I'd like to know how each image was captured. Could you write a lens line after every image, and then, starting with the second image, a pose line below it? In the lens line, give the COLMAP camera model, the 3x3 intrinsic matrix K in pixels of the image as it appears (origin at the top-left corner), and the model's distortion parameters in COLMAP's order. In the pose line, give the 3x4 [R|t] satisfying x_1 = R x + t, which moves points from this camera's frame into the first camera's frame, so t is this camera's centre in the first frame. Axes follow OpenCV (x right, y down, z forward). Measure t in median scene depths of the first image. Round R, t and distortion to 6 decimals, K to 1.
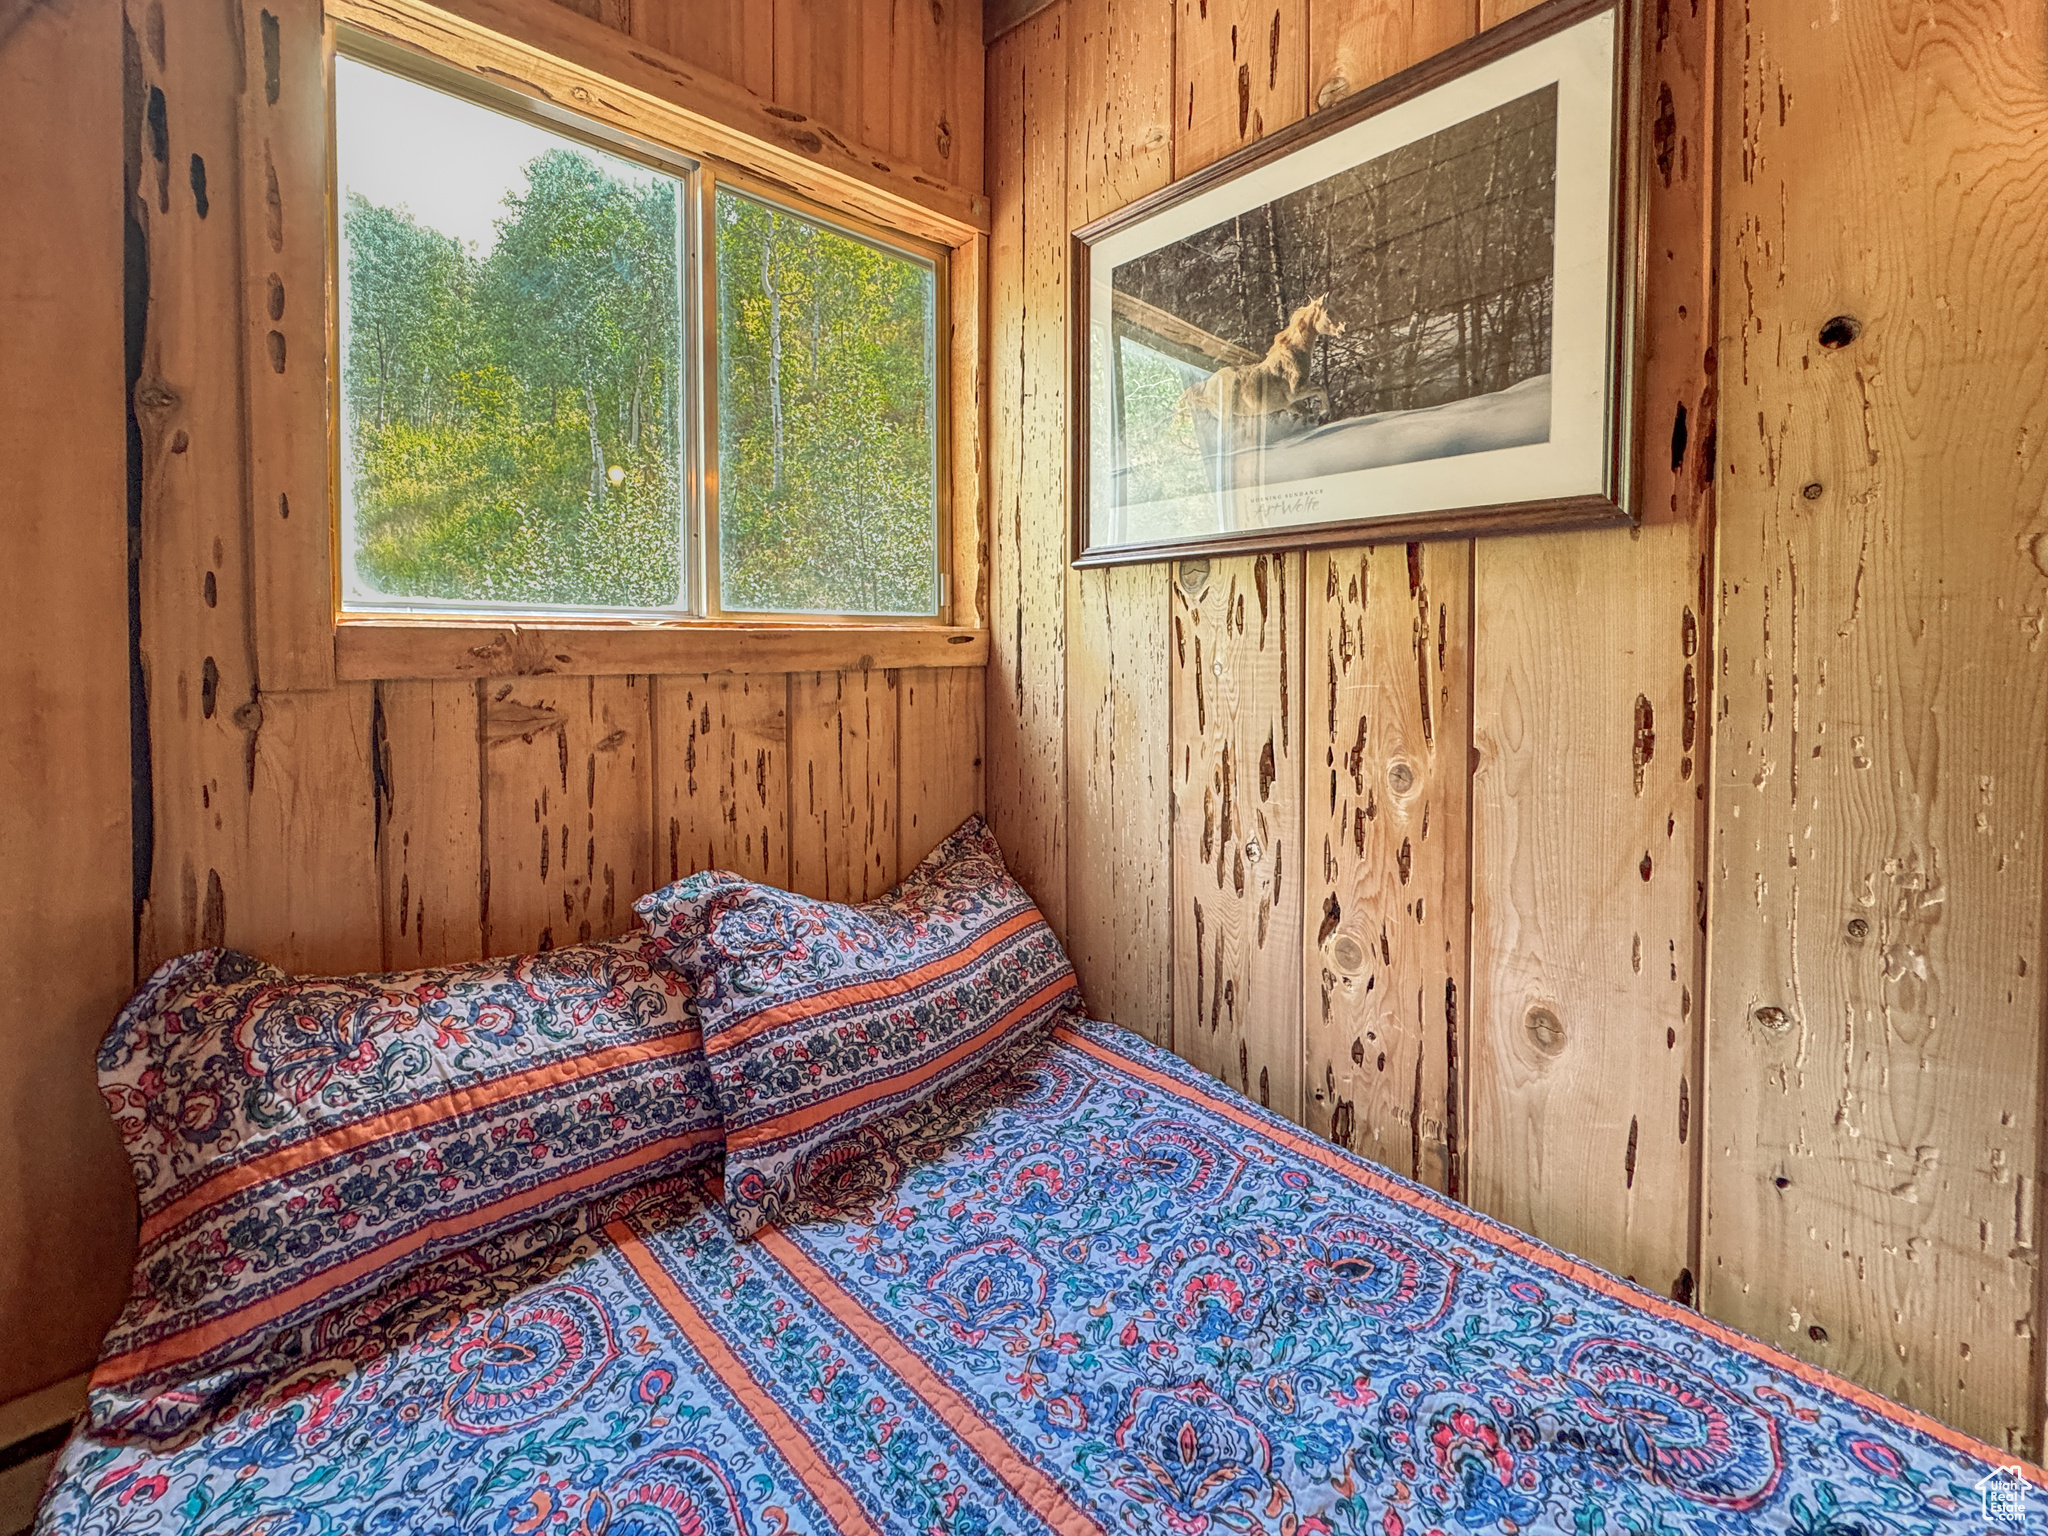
lens RADIAL K [[909.9, 0, 1025.5], [0, 909.9, 702.7], [0, 0, 1]] dist [0.001545, -0.000150]
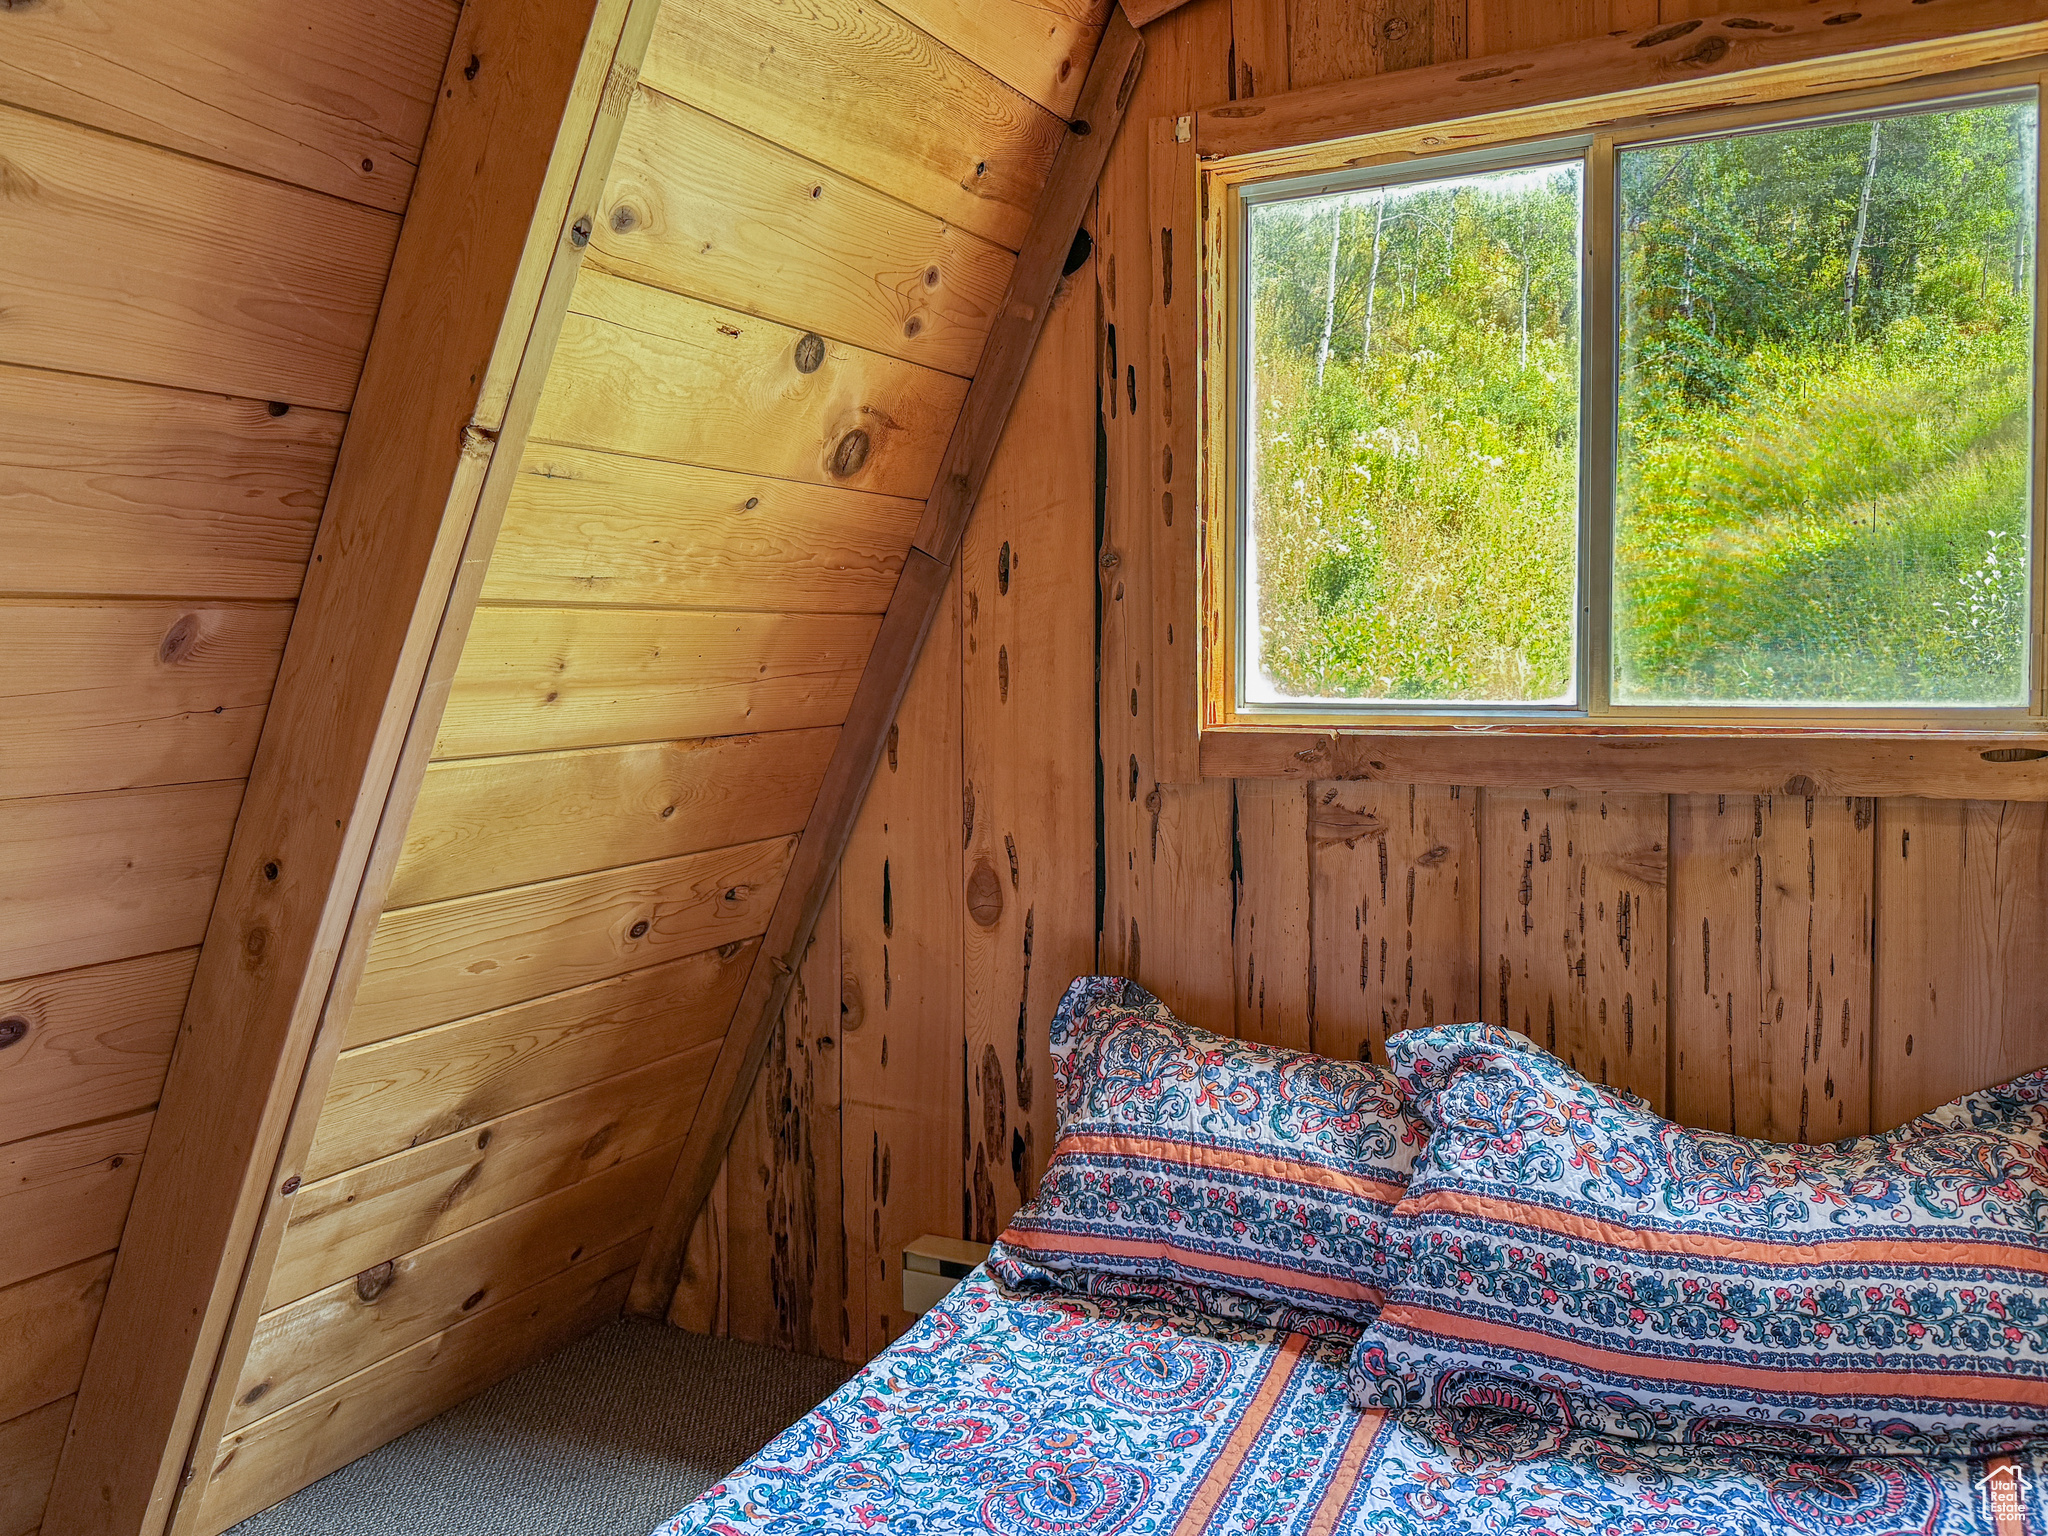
lens RADIAL K [[1573.8, 0, 1021.6], [0, 1573.8, 742.3], [0, 0, 1]] dist [0.142537, -0.254146]
pose [[0.317092, 0.069870, -0.945818, 1.063987], [-0.038584, 0.997407, 0.060746, -0.178410], [0.947610, 0.017232, 0.318965, 0.124142]]
